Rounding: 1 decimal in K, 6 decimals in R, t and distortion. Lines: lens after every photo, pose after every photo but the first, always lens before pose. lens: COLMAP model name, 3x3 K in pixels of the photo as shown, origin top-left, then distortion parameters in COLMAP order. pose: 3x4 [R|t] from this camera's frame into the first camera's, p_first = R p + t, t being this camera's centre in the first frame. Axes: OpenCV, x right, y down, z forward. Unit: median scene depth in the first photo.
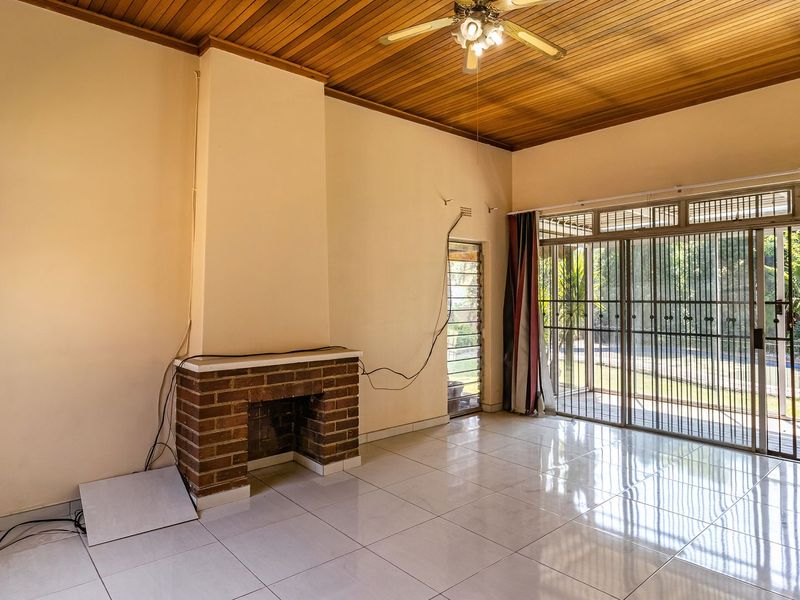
lens RADIAL K [[503.2, 0, 395.7], [0, 503.2, 285.0], [0, 0, 1]] dist [0.002035, 0.000743]
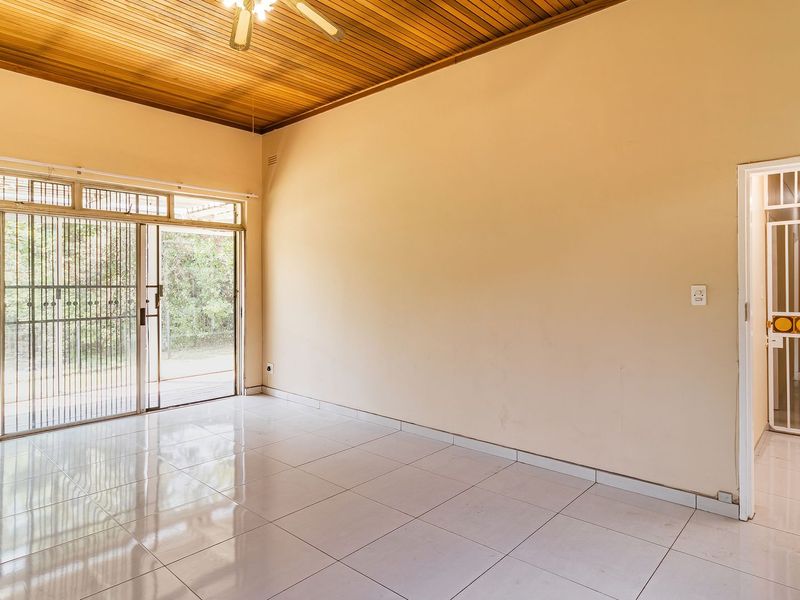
lens RADIAL K [[503.2, 0, 395.7], [0, 503.2, 285.0], [0, 0, 1]] dist [0.002035, 0.000743]
pose [[-0.114883, 0.000918, 0.993379, -0.449413], [-0.022649, 0.999737, -0.003544, 0.018959], [-0.993121, -0.022906, -0.114832, 0.472235]]
